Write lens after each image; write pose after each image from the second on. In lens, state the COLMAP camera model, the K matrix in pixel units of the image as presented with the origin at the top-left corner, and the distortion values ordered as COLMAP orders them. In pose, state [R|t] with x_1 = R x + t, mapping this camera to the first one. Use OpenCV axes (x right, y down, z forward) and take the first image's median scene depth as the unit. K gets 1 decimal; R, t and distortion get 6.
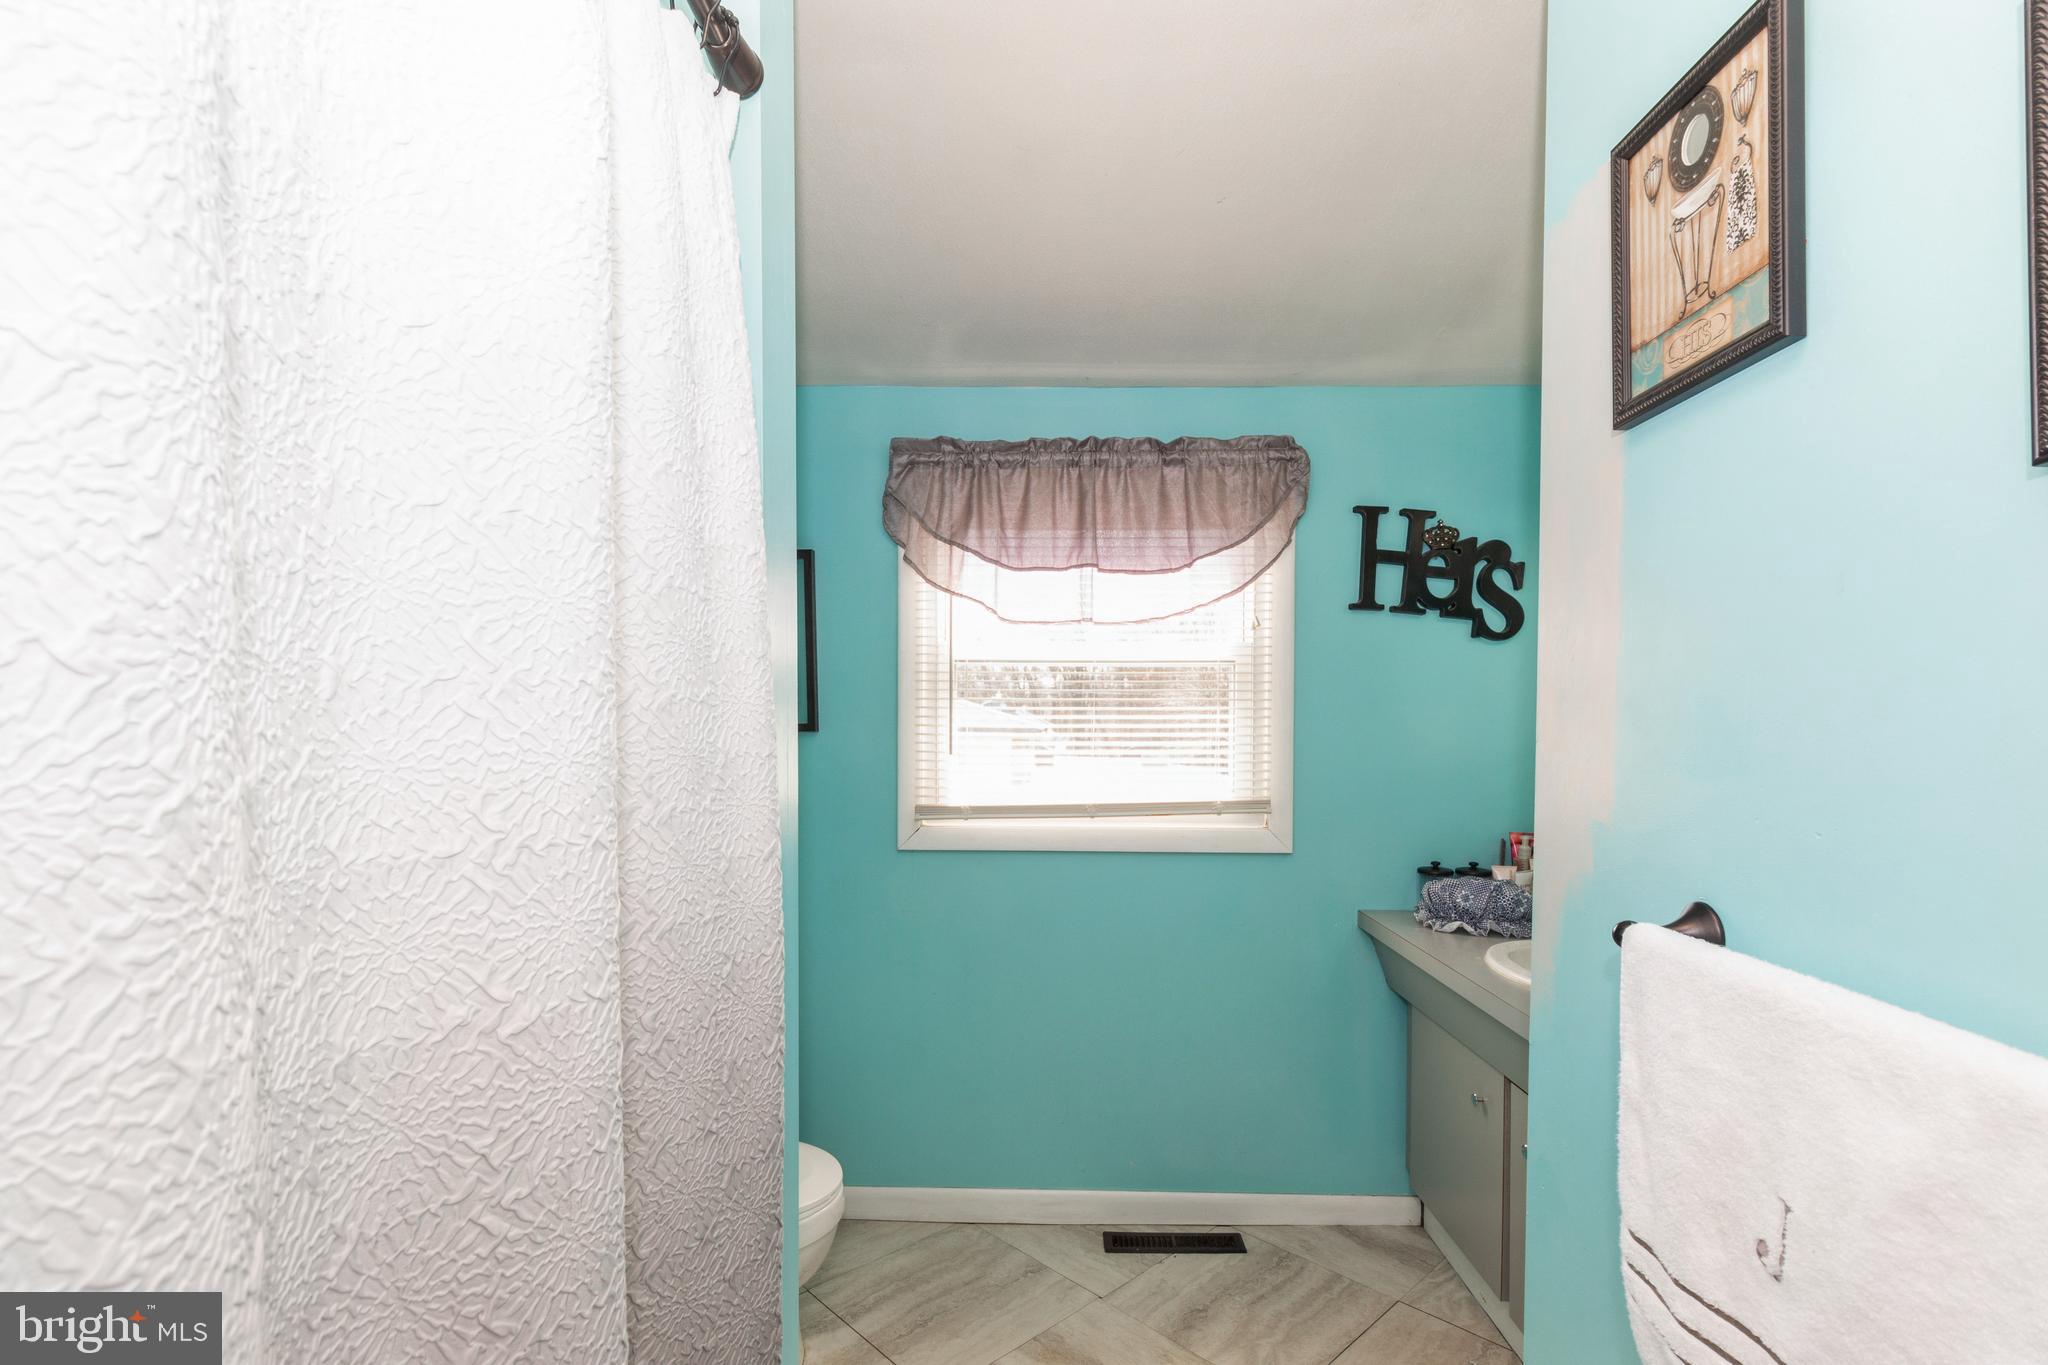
lens RADIAL K [[944.5, 0, 1022.9], [0, 944.5, 696.3], [0, 0, 1]] dist [-0.000453, 0.001173]
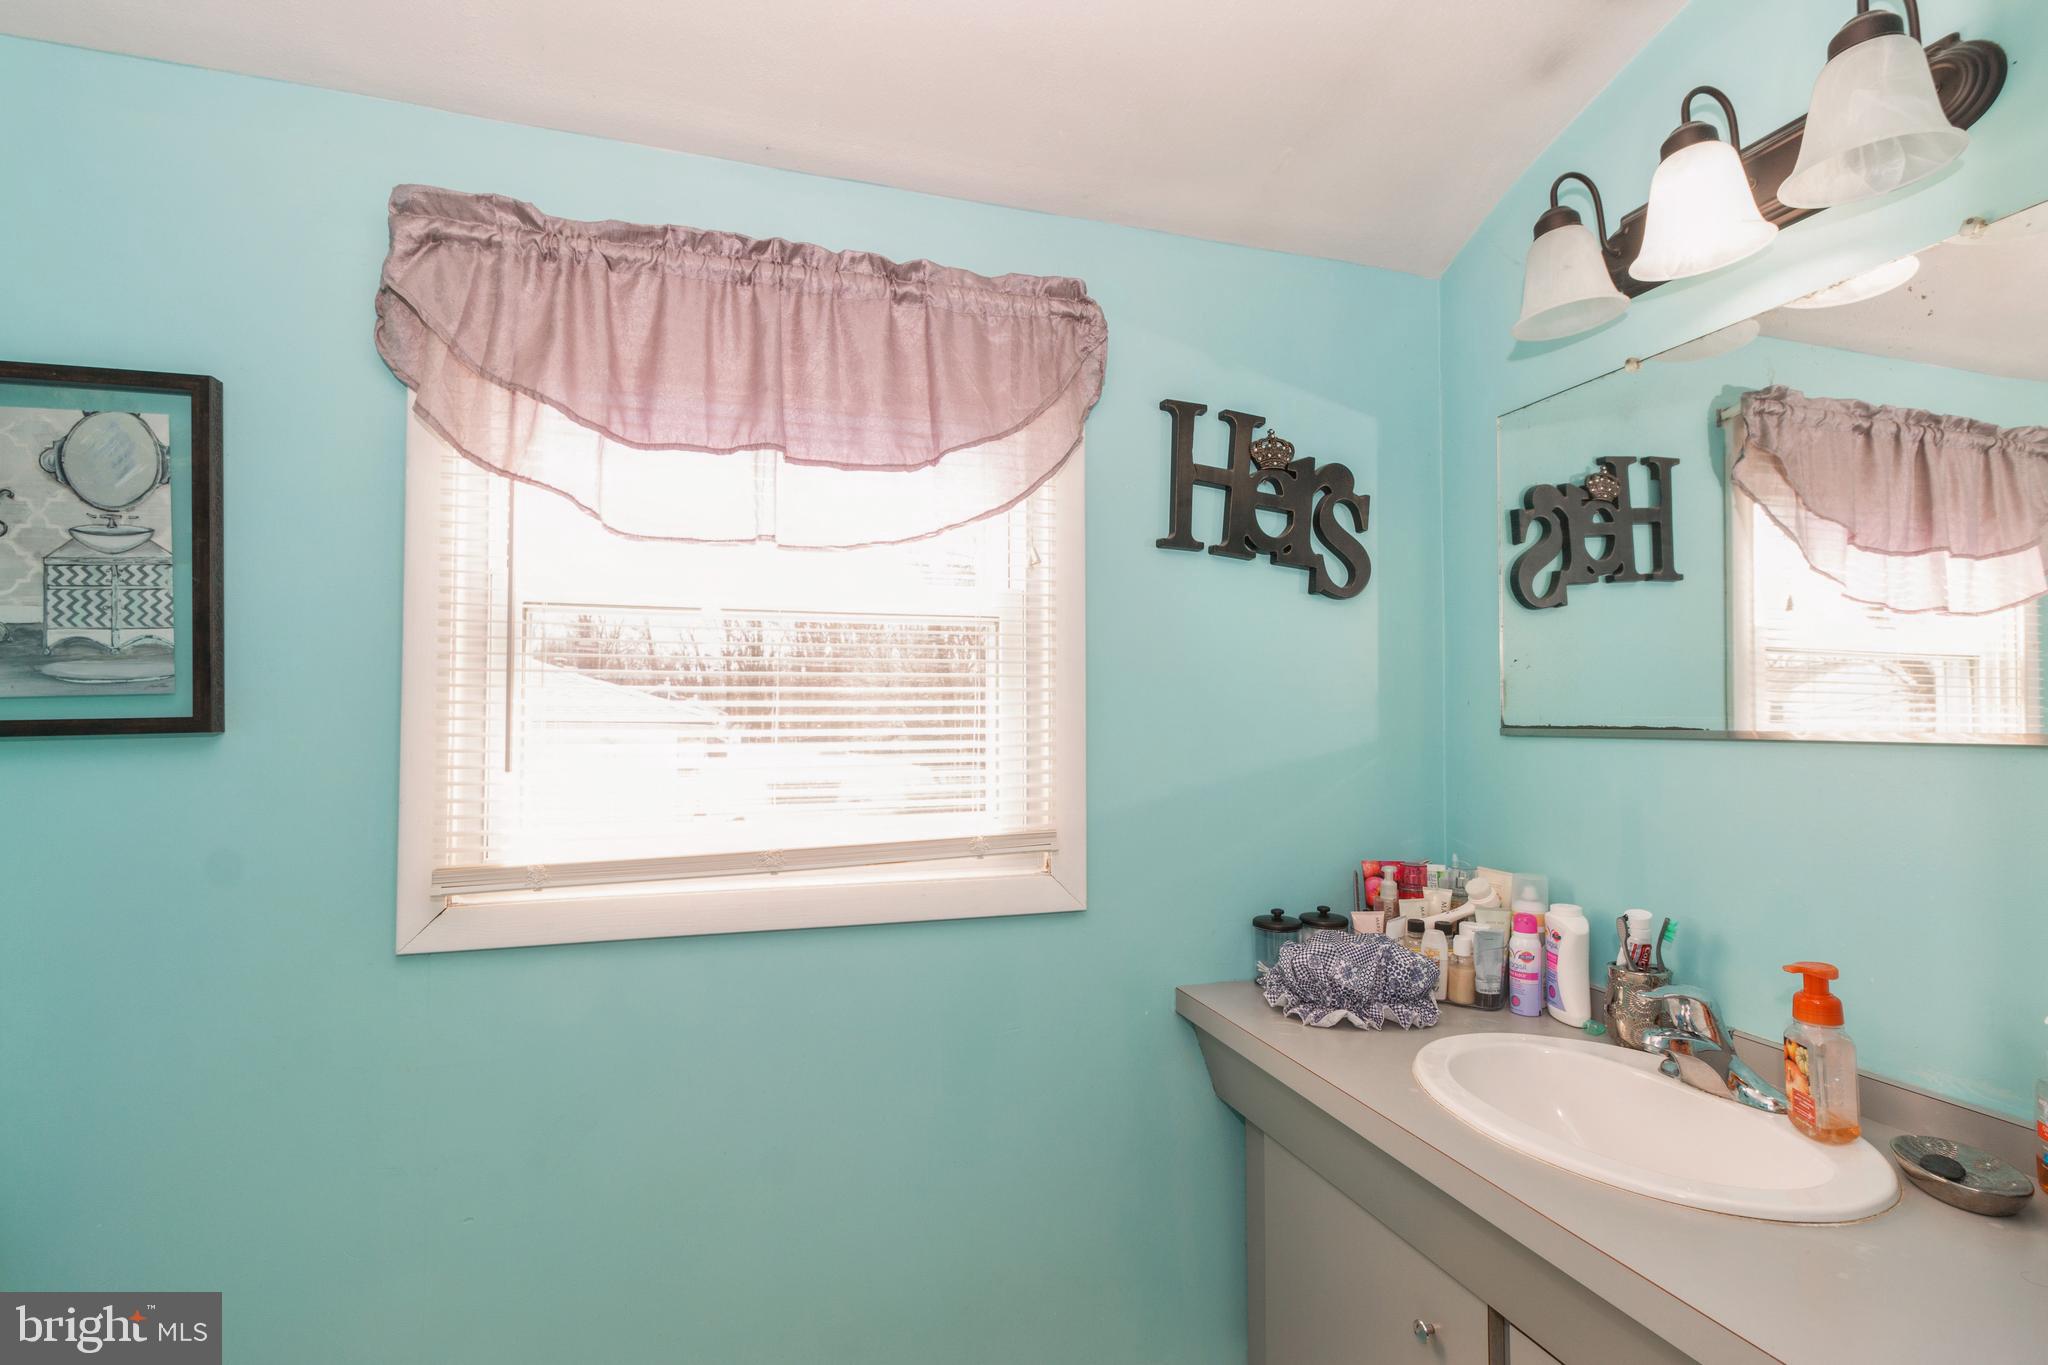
lens RADIAL K [[944.5, 0, 1007.7], [0, 944.5, 688.1], [0, 0, 1]] dist [-0.000453, 0.001173]
pose [[0.946089, 0.004287, 0.323879, 0.019533], [-0.004569, 0.999990, 0.000108, 0.011187], [-0.323875, -0.001582, 0.946099, 0.383859]]
